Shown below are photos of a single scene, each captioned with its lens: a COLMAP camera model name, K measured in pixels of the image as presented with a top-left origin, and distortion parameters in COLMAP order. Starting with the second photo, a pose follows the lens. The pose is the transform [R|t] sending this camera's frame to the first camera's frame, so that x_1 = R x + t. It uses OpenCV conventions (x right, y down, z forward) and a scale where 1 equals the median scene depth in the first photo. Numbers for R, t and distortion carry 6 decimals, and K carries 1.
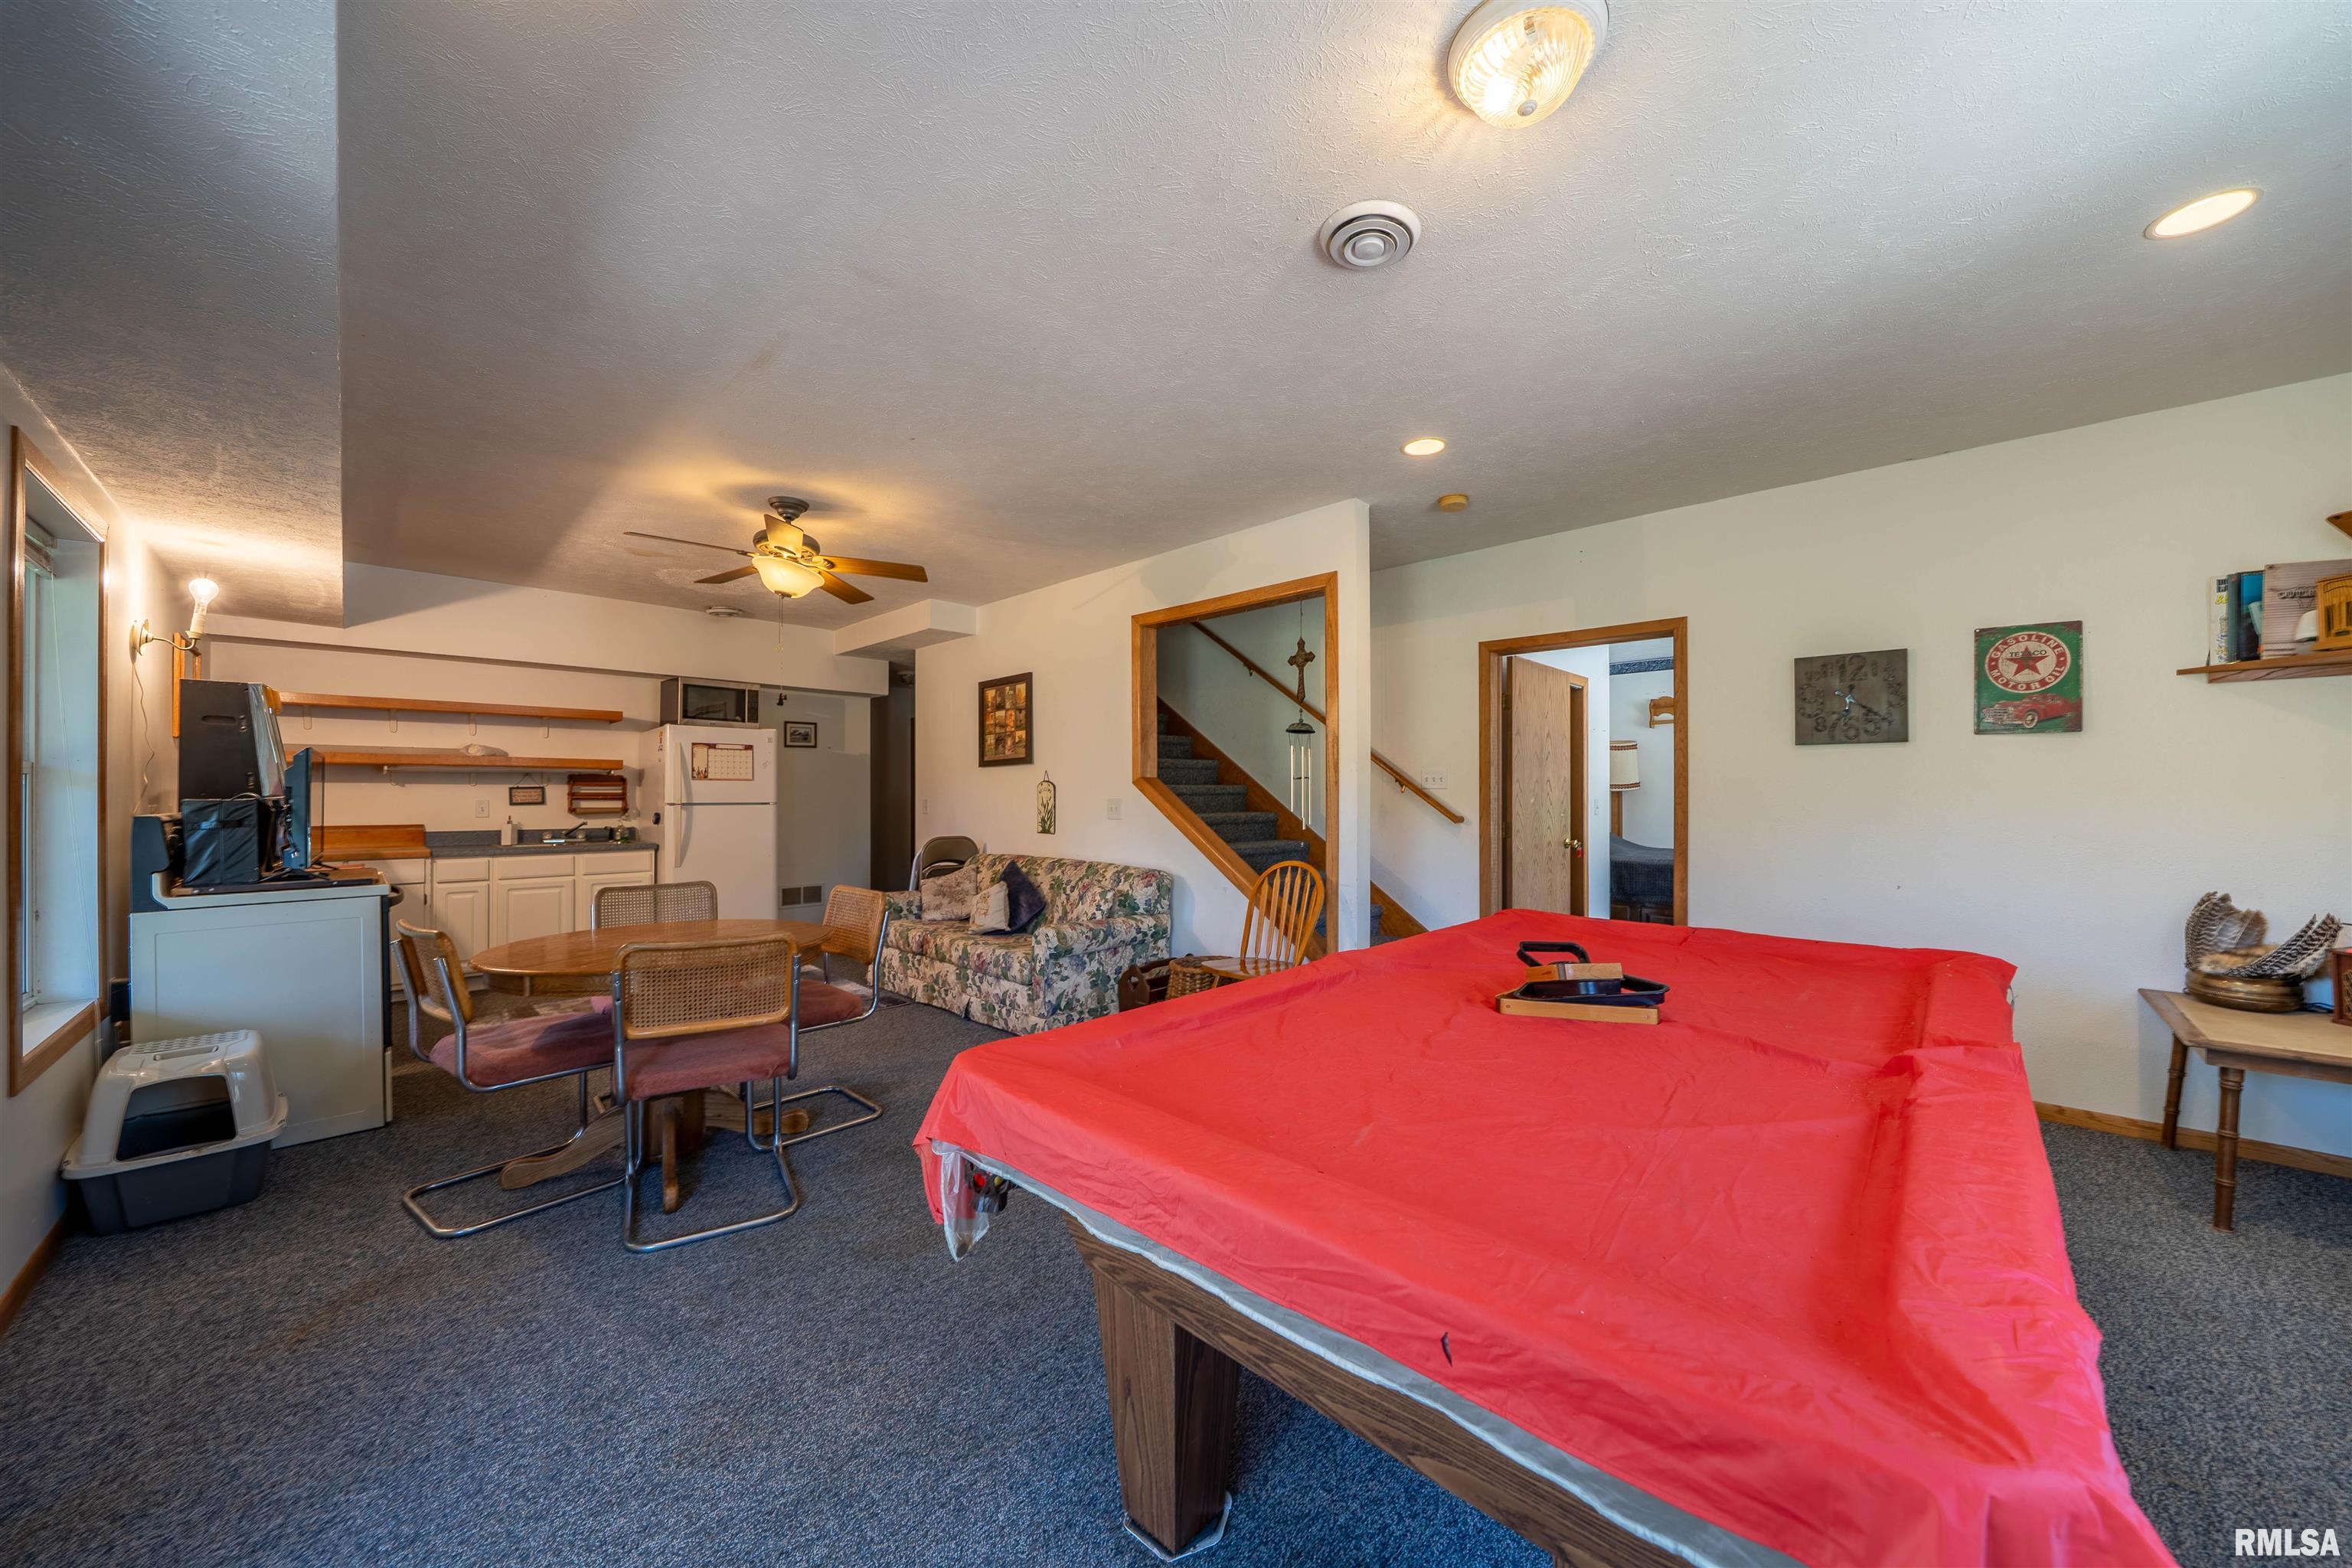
lens RADIAL K [[823.5, 0, 1170.2], [0, 823.5, 792.5], [0, 0, 1]] dist [-0.011819, 0.000242]
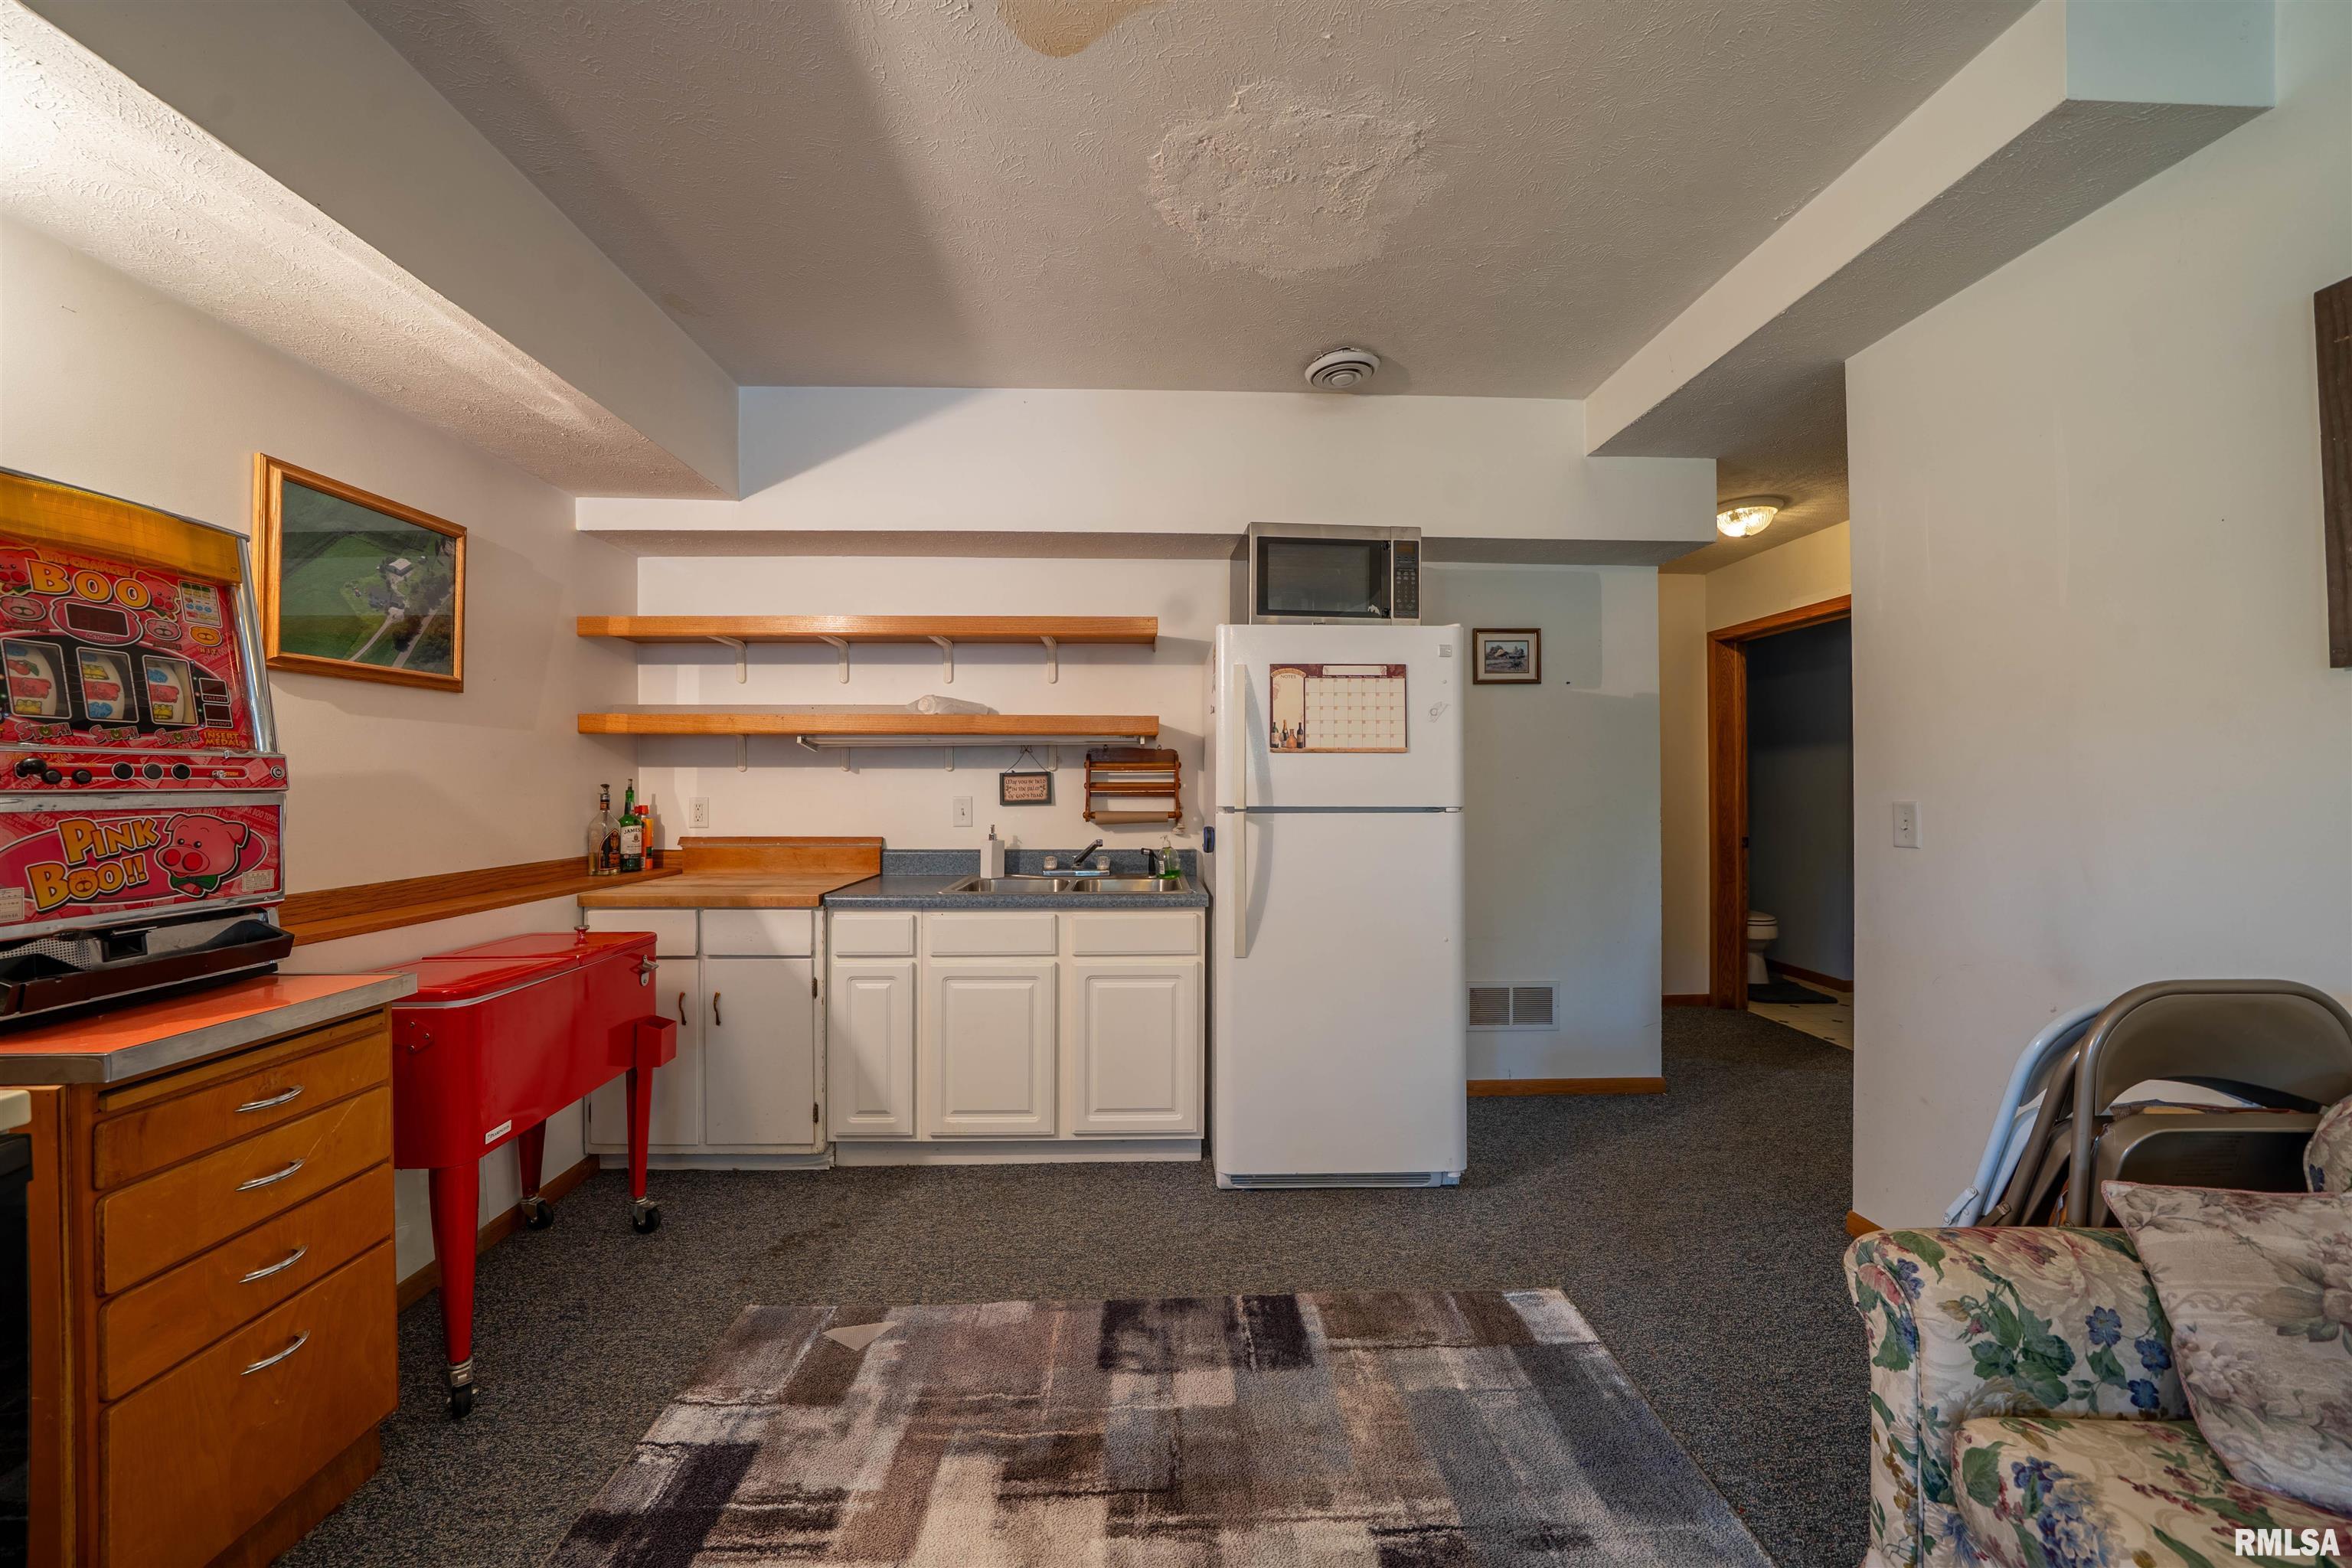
lens RADIAL K [[823.5, 0, 1172.6], [0, 823.5, 780.1], [0, 0, 1]] dist [-0.011819, 0.000242]
pose [[0.717279, -0.004787, -0.696769, -0.322050], [0.002758, 0.999988, -0.004030, 0.000907], [0.696780, 0.000969, 0.717284, 0.656907]]
